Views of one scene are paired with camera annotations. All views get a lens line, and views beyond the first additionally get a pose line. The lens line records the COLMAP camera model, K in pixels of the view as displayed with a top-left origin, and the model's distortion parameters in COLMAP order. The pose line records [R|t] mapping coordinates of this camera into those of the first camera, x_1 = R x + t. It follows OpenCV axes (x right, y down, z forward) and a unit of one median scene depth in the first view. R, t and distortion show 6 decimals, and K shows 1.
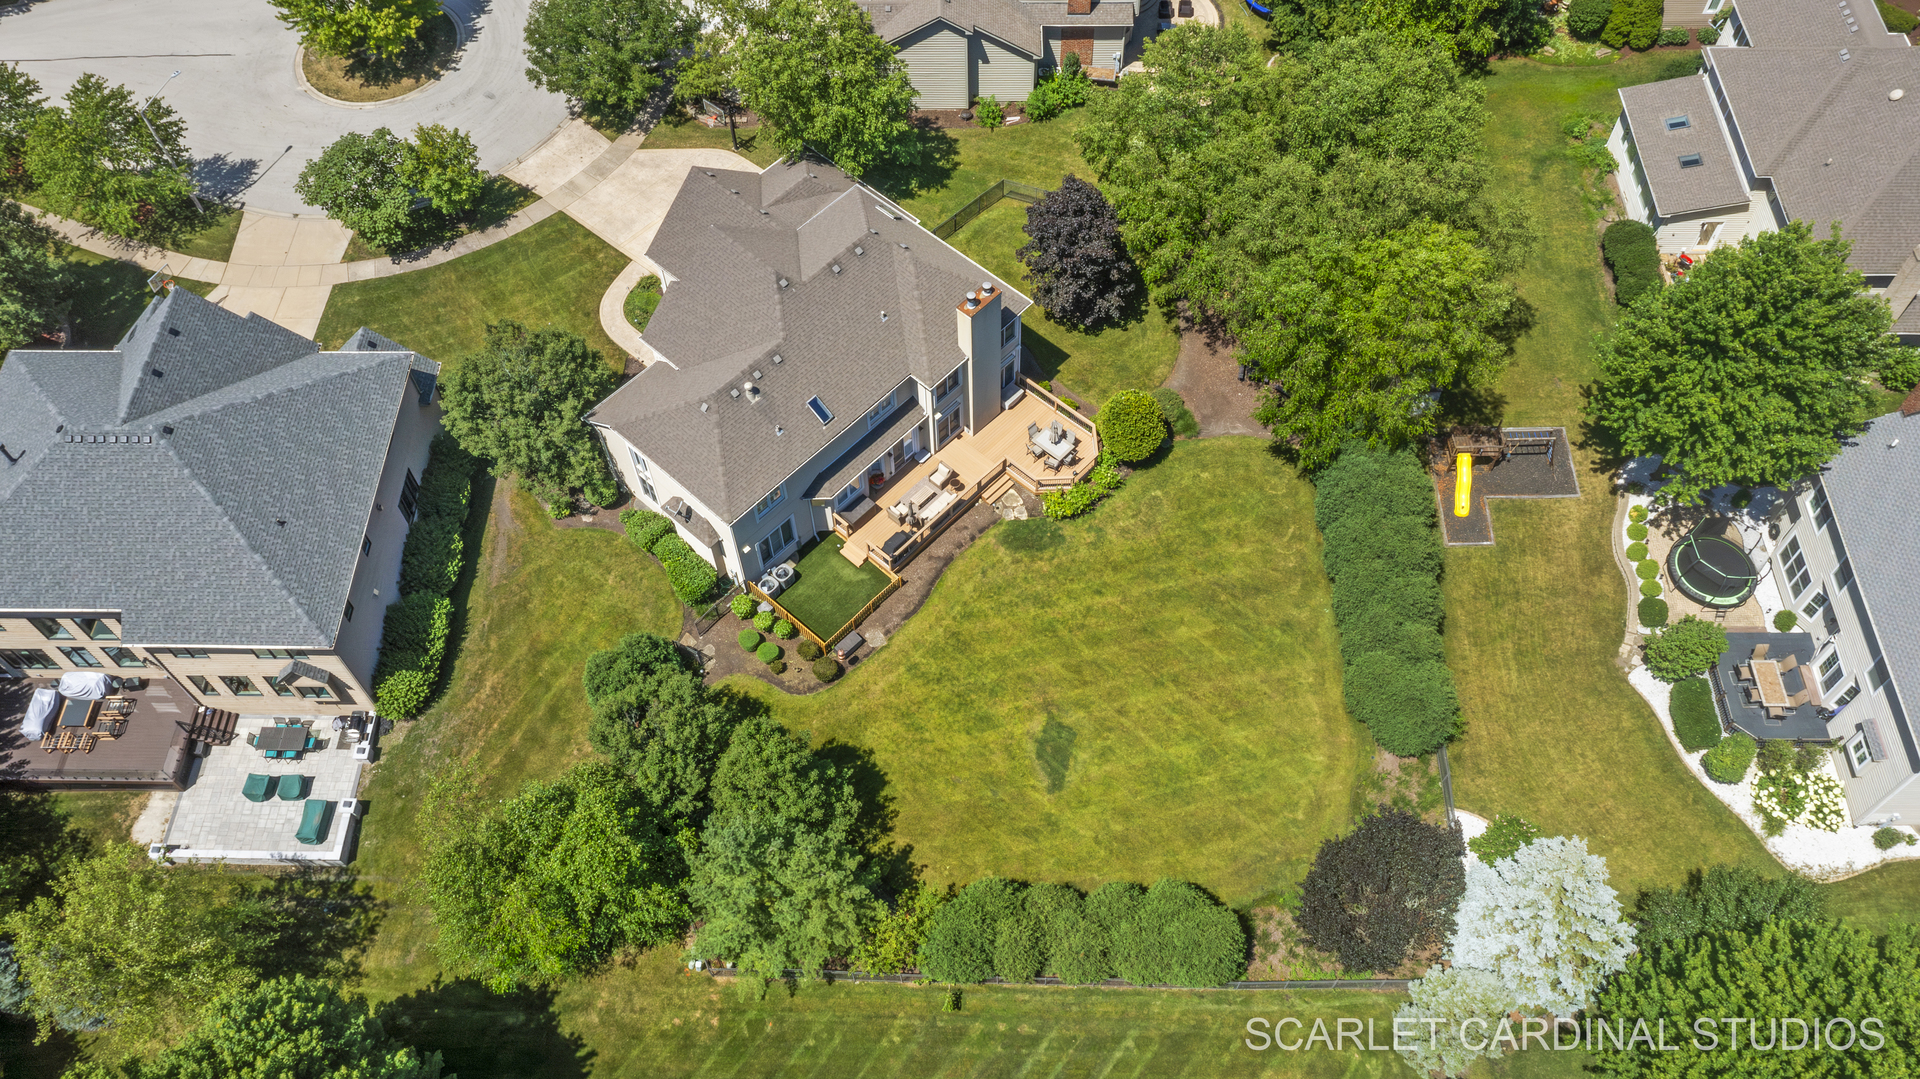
lens RADIAL K [[1519.8, 0, 954.7], [0, 1519.8, 542.0], [0, 0, 1]] dist [-0.008258, 0.003256]
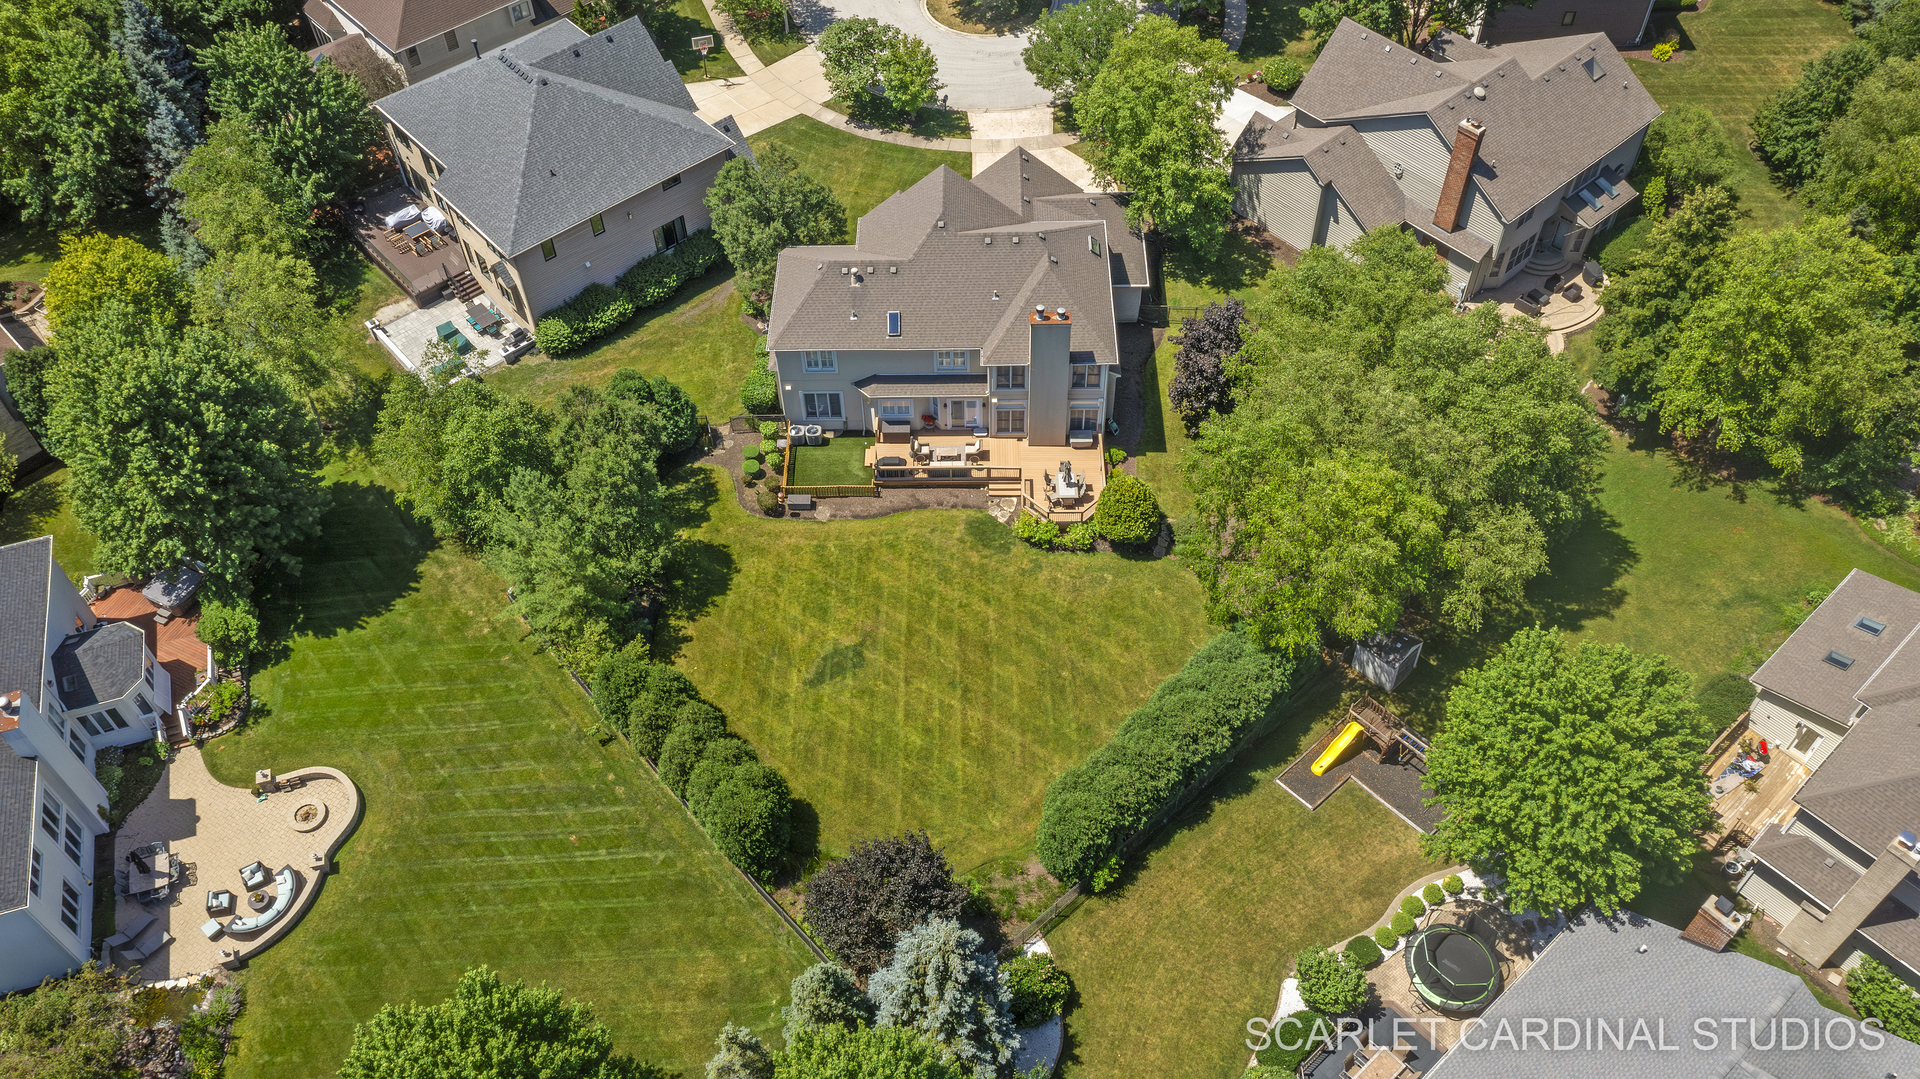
lens RADIAL K [[1519.8, 0, 954.3], [0, 1519.8, 541.3], [0, 0, 1]] dist [-0.008258, 0.003256]
pose [[0.676481, 0.566711, -0.470332, 0.580801], [-0.613584, 0.786898, 0.065627, -0.058872], [0.407295, 0.244193, 0.880046, 0.019138]]
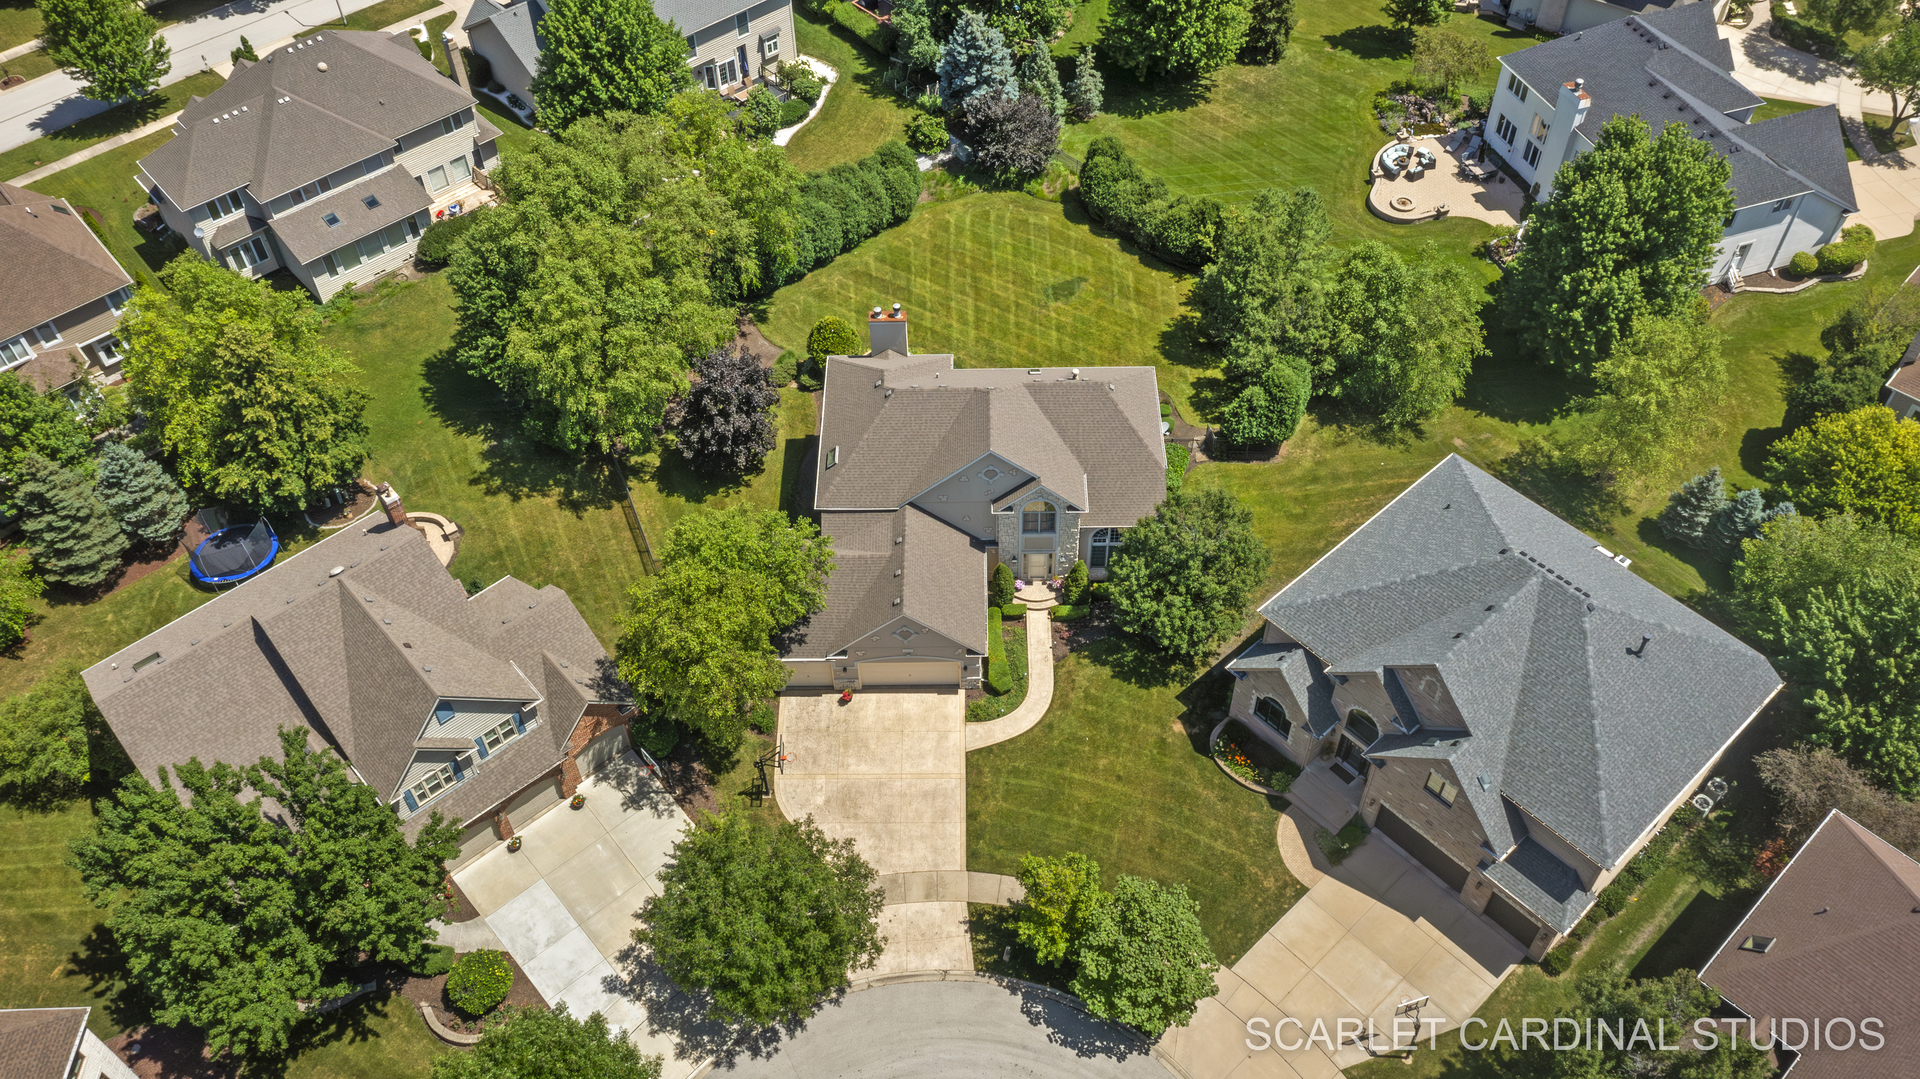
lens RADIAL K [[1519.8, 0, 959.2], [0, 1519.8, 532.1], [0, 0, 1]] dist [-0.008258, 0.003256]
pose [[-0.681114, -0.524347, 0.511022, -0.730836], [0.630275, -0.064702, 0.773671, -1.068272], [-0.372608, 0.849043, 0.374552, 0.652837]]
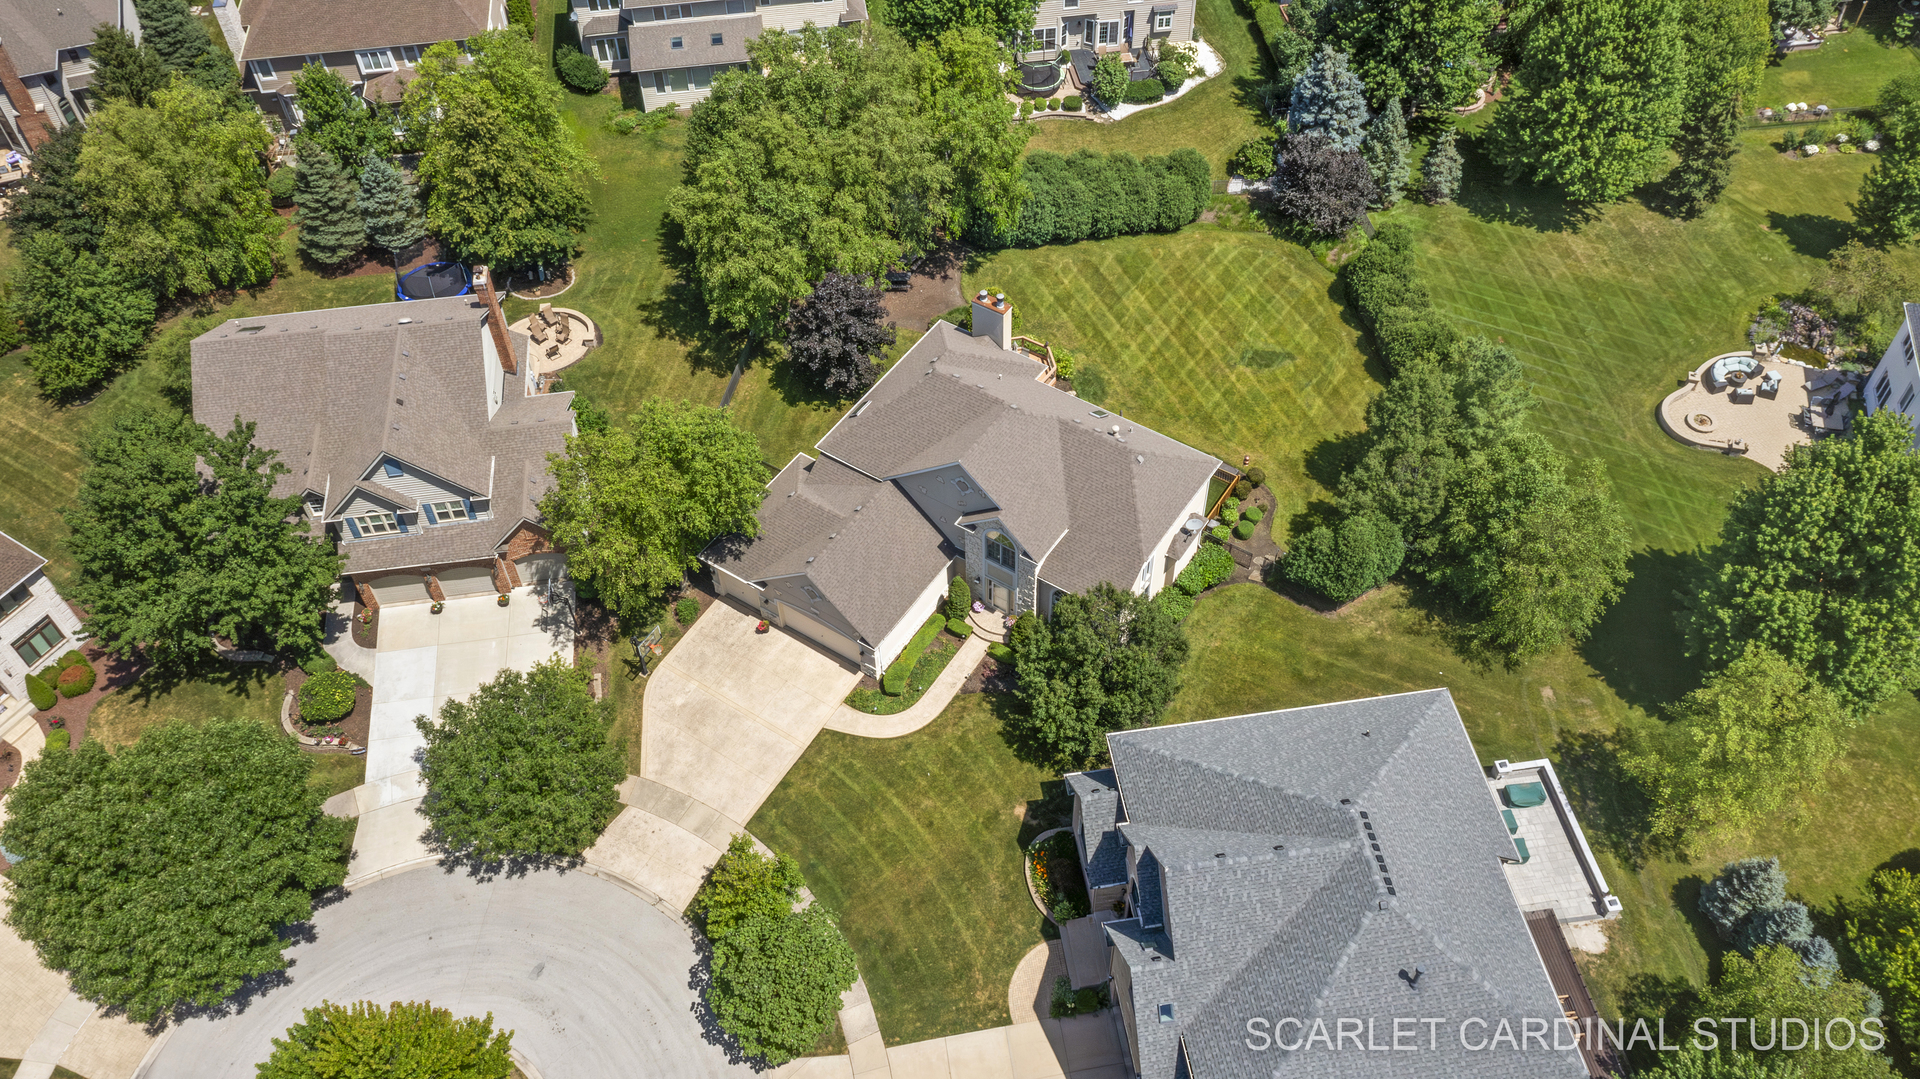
lens RADIAL K [[1519.8, 0, 960.3], [0, 1519.8, 535.6], [0, 0, 1]] dist [-0.008258, 0.003256]
pose [[-0.164645, -0.736781, 0.655778, -0.889604], [0.837469, 0.246821, 0.487571, -0.710284], [-0.521093, 0.629470, 0.576393, 0.425994]]
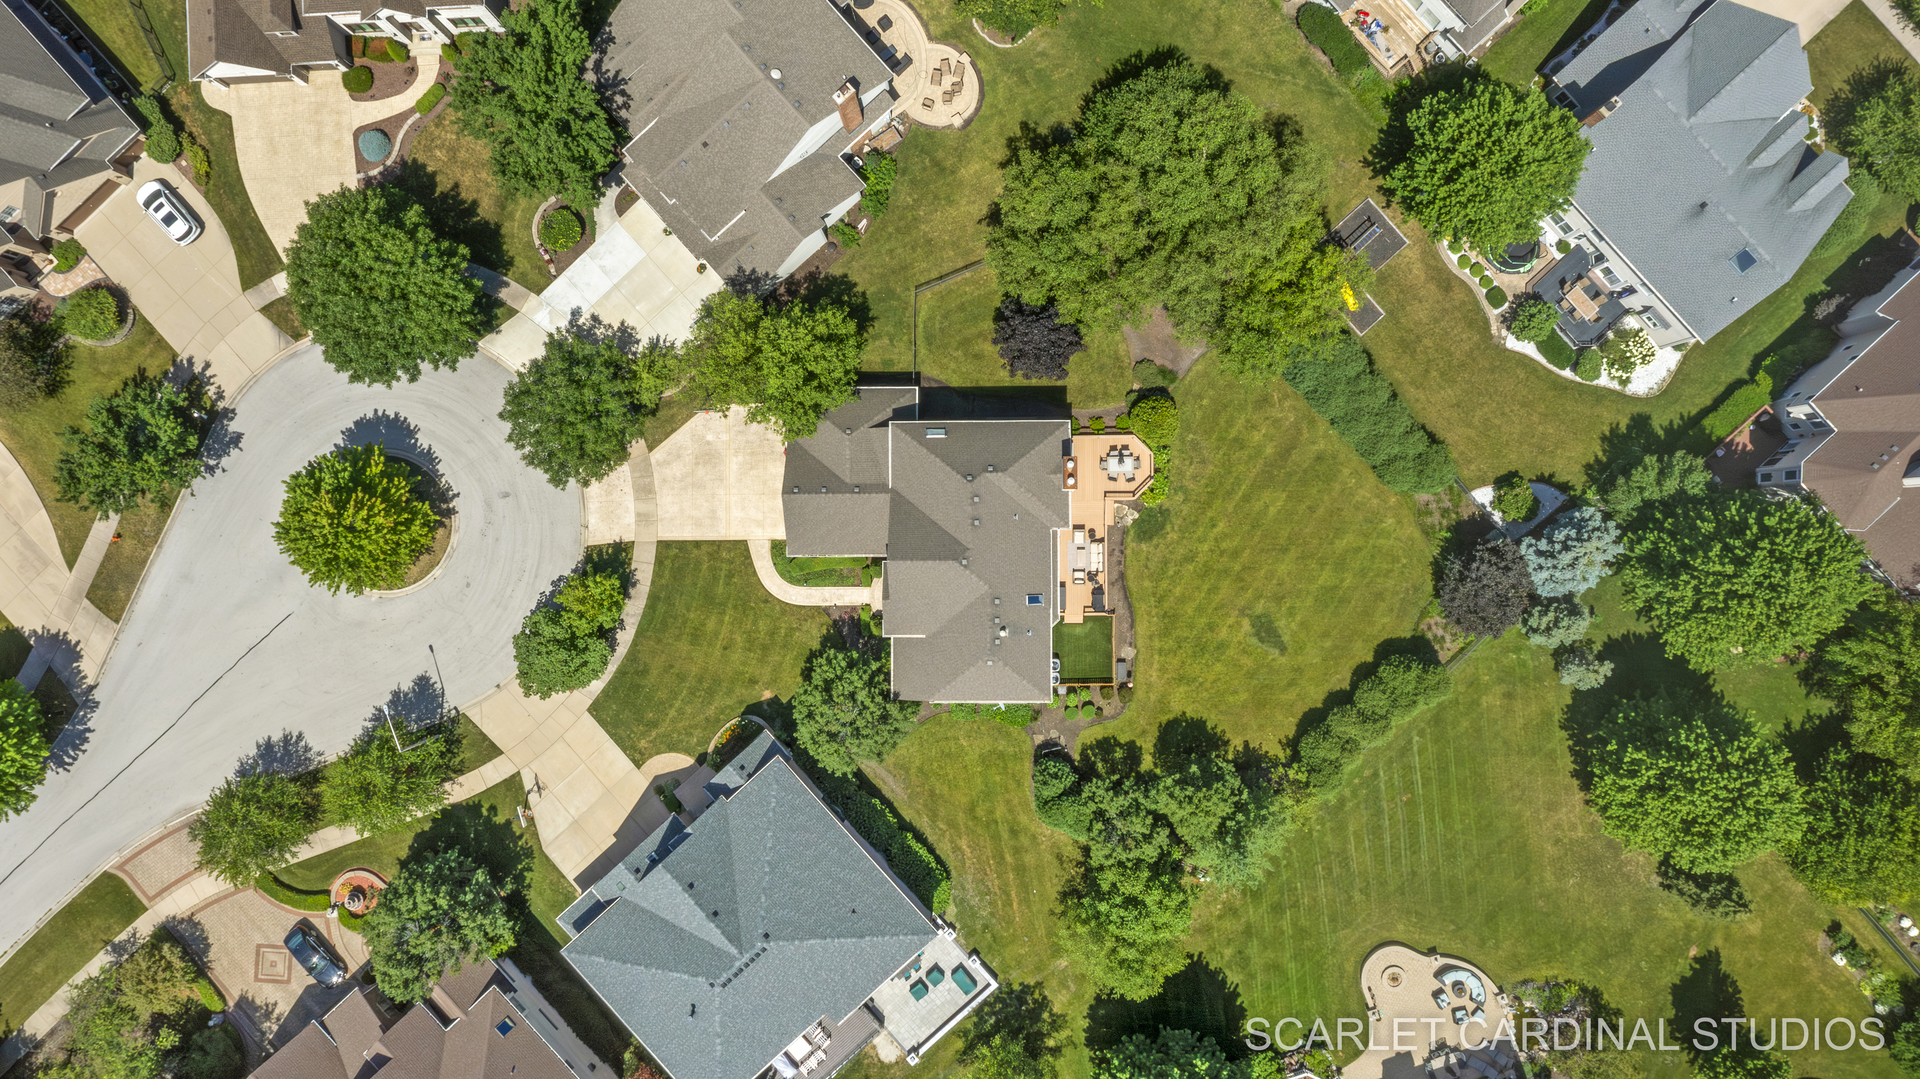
lens RADIAL K [[1519.8, 0, 962.4], [0, 1519.8, 538.2], [0, 0, 1]] dist [-0.008258, 0.003256]
pose [[0.728711, -0.684676, 0.014097, -0.116143], [0.575229, 0.623136, 0.529918, -0.912551], [-0.371606, -0.378048, 0.847932, -0.182497]]
